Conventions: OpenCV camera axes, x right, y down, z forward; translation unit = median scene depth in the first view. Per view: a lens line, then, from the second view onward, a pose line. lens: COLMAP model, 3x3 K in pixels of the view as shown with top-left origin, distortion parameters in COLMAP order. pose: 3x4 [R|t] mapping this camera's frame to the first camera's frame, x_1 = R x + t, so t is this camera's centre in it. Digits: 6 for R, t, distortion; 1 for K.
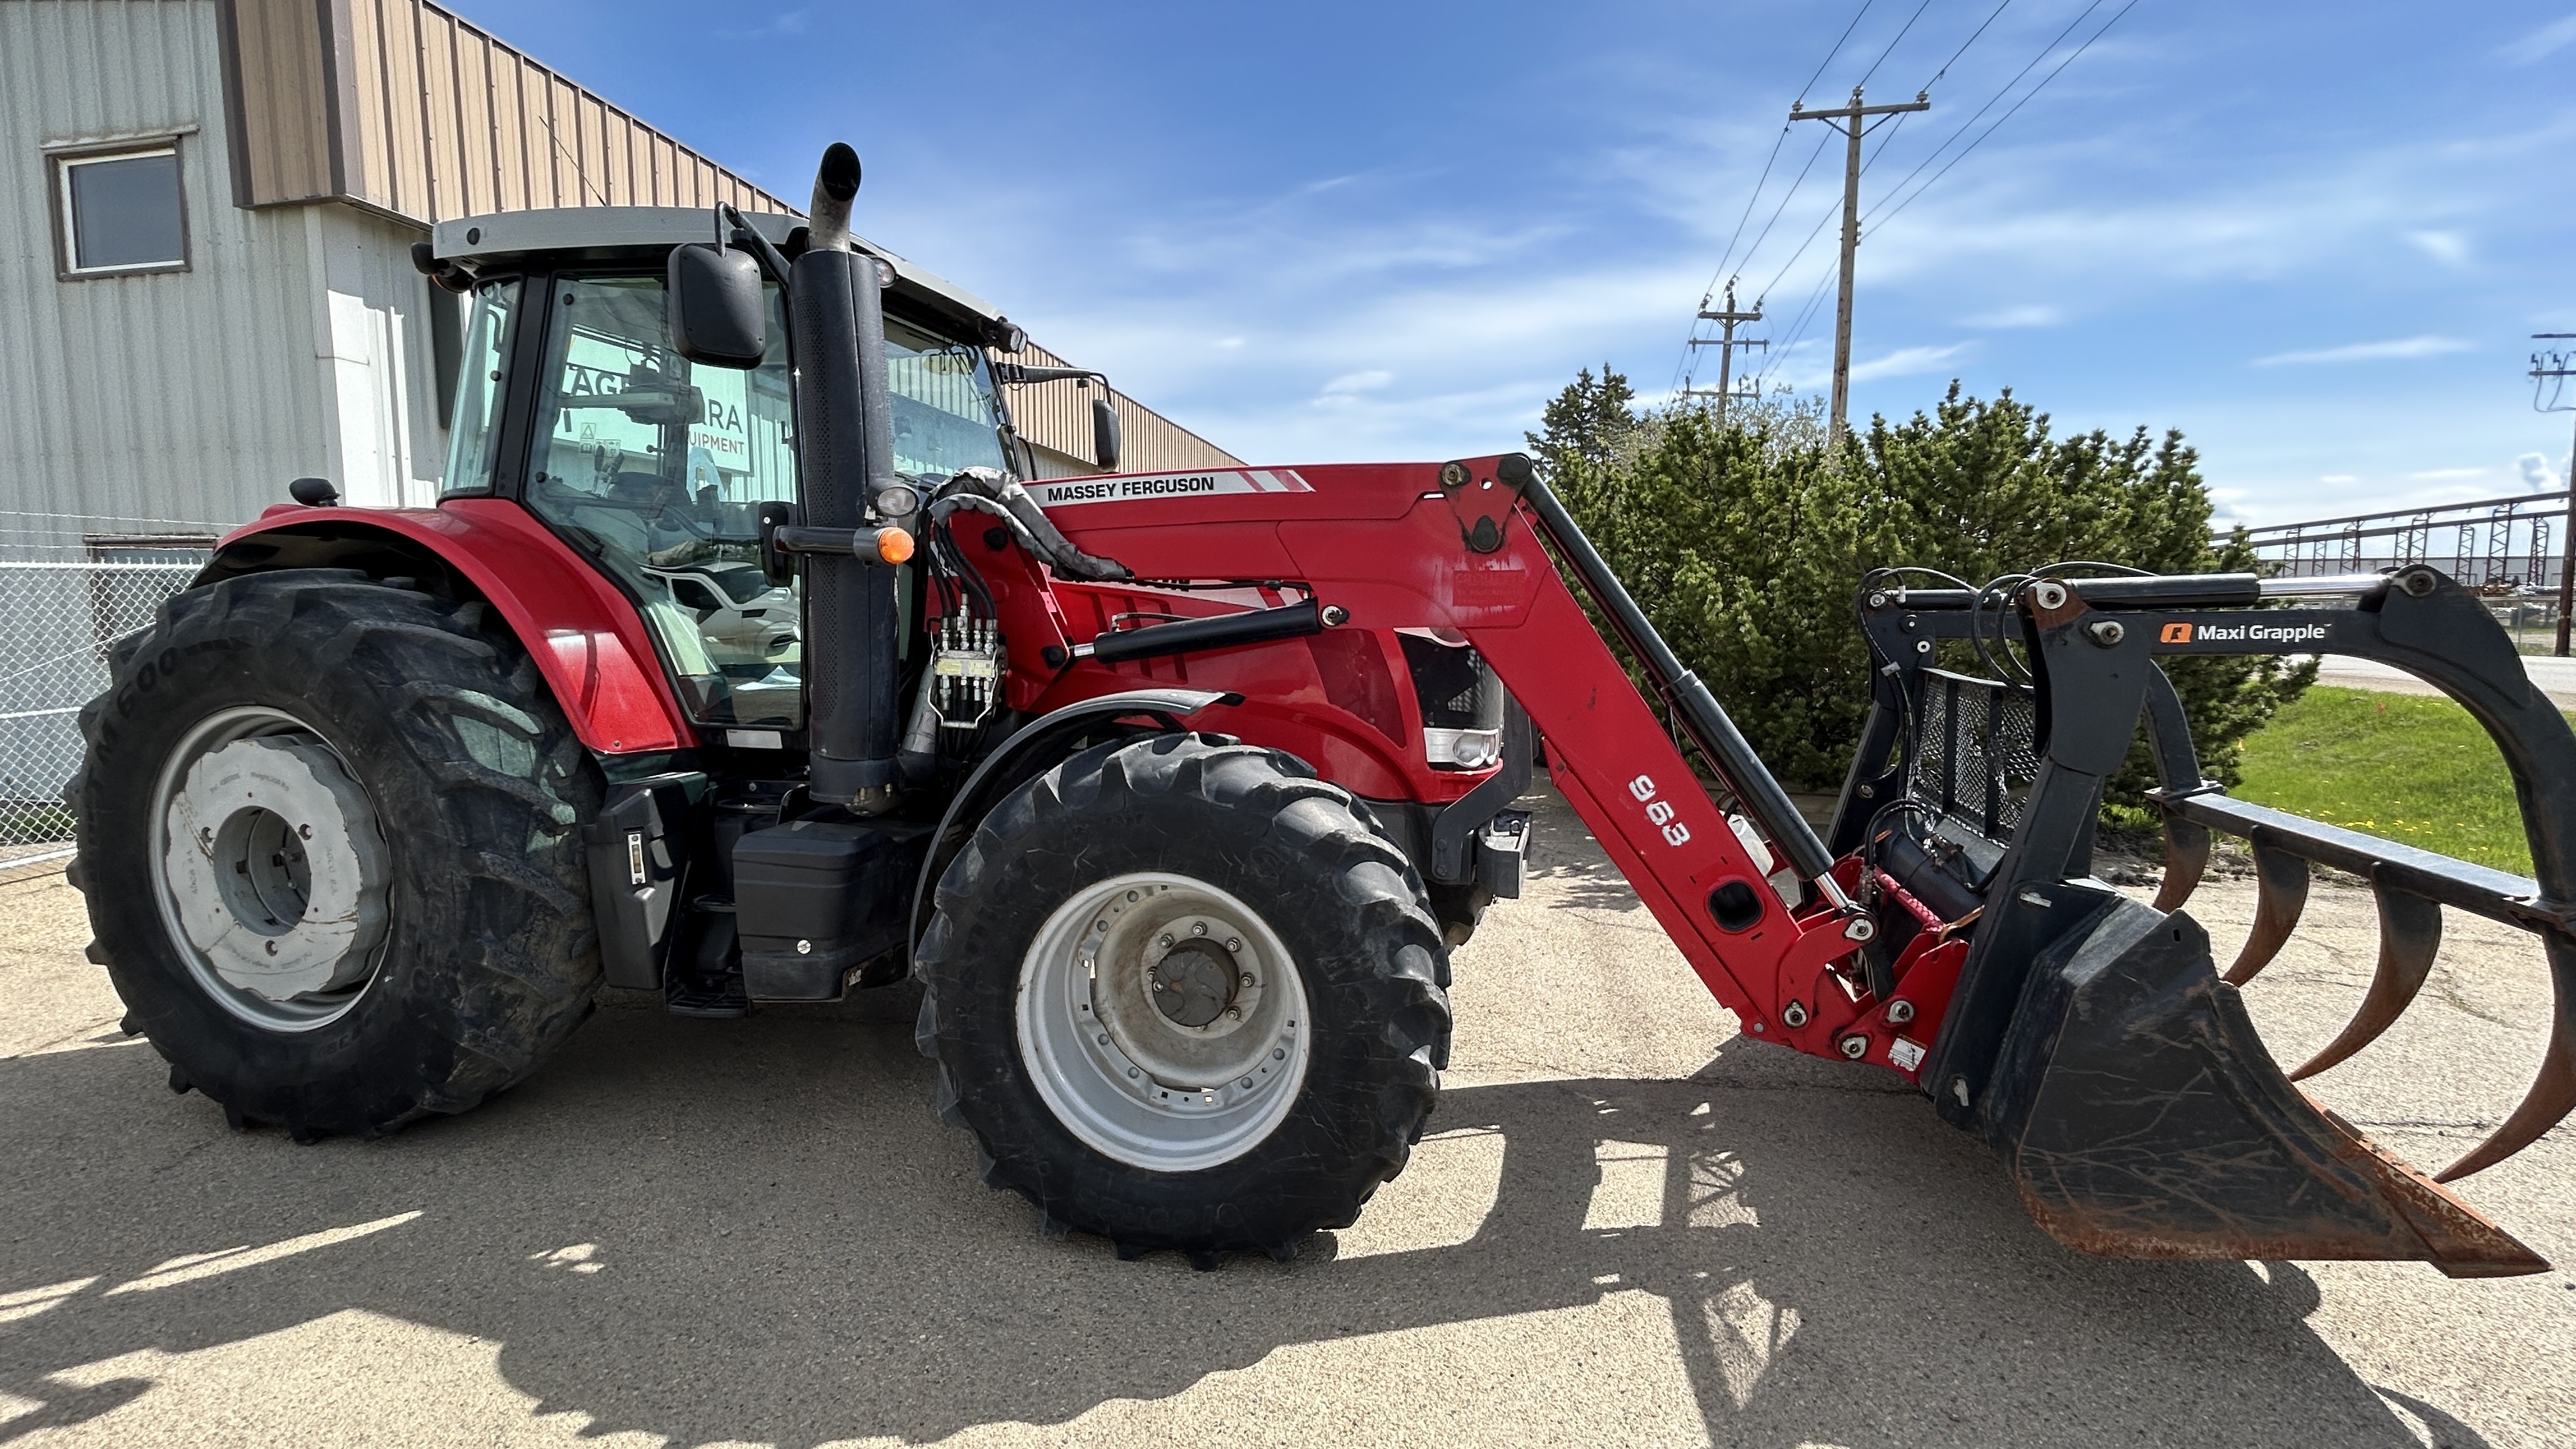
lens RADIAL K [[1139.0, 0, 1288.0], [0, 1139.0, 724.5], [0, 0, 1]] dist [0.000808, -0.000273]
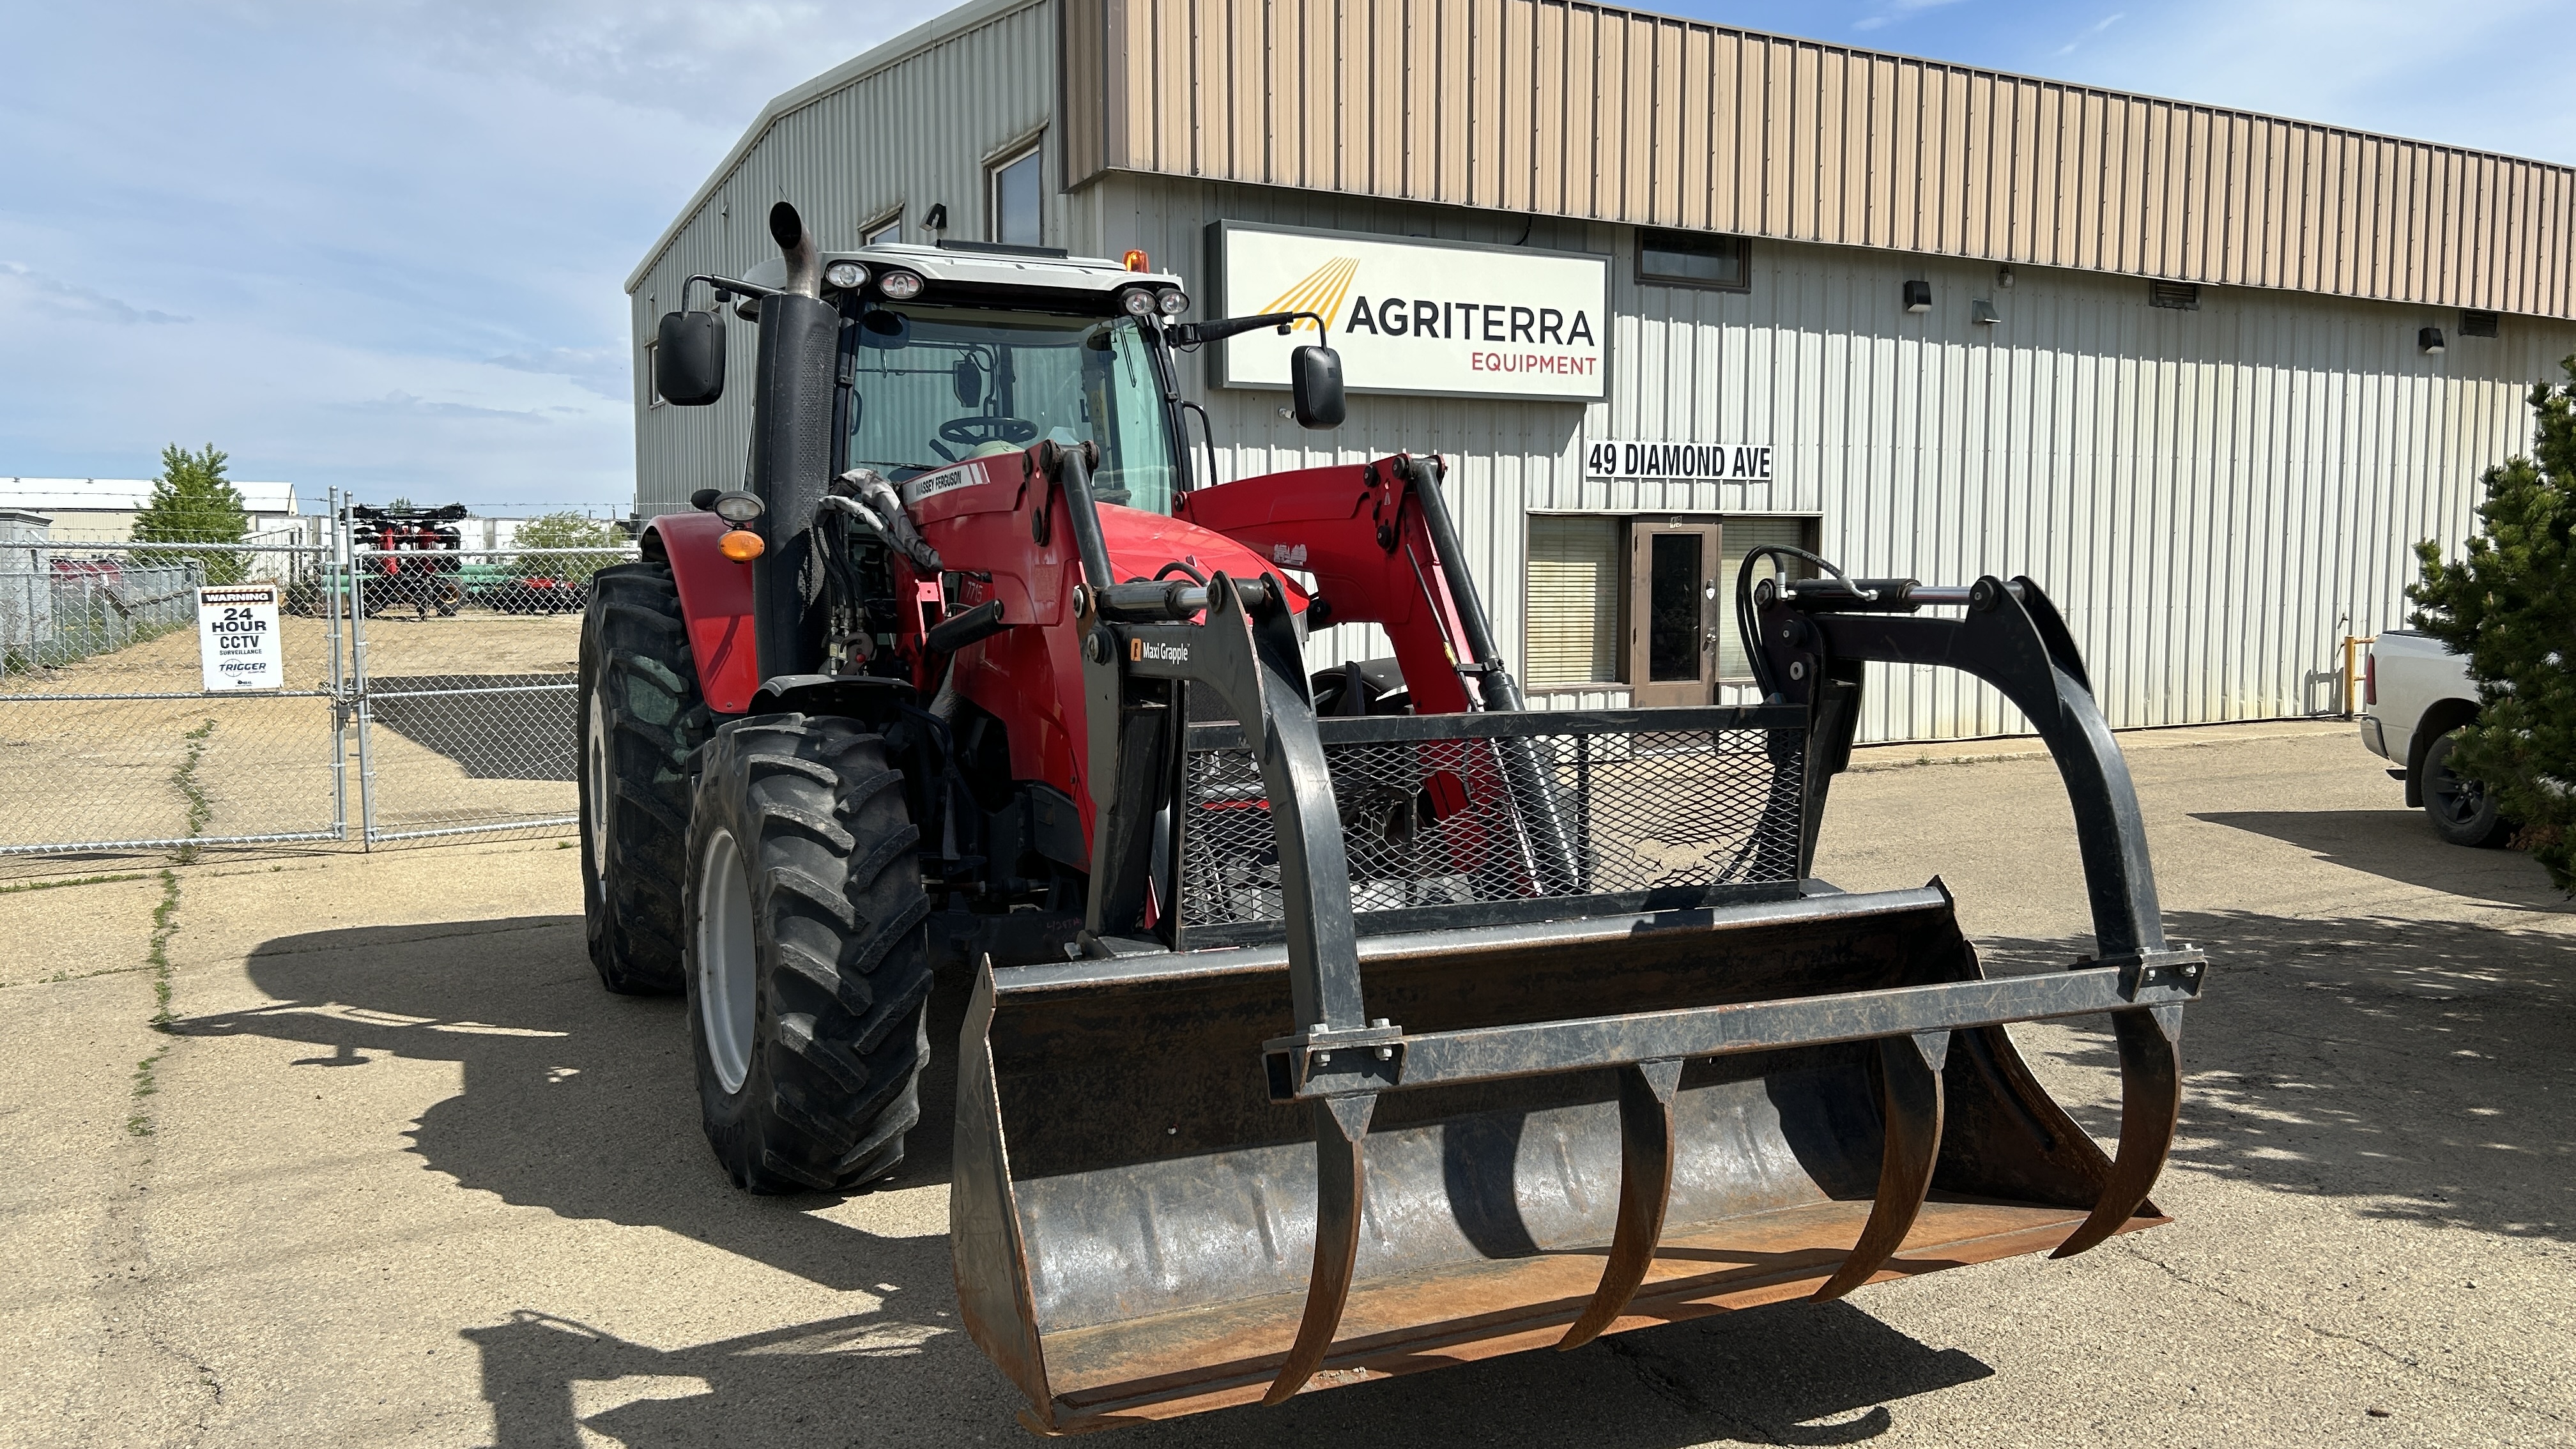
lens RADIAL K [[2053.5, 0, 1288.0], [0, 2053.5, 724.5], [0, 0, 1]] dist [0.254821, -0.474218]
pose [[0.596702, 0.055737, -0.800525, 1.805260], [-0.076606, 0.996985, 0.012315, -0.041977], [0.798798, 0.053977, 0.599173, 0.158634]]
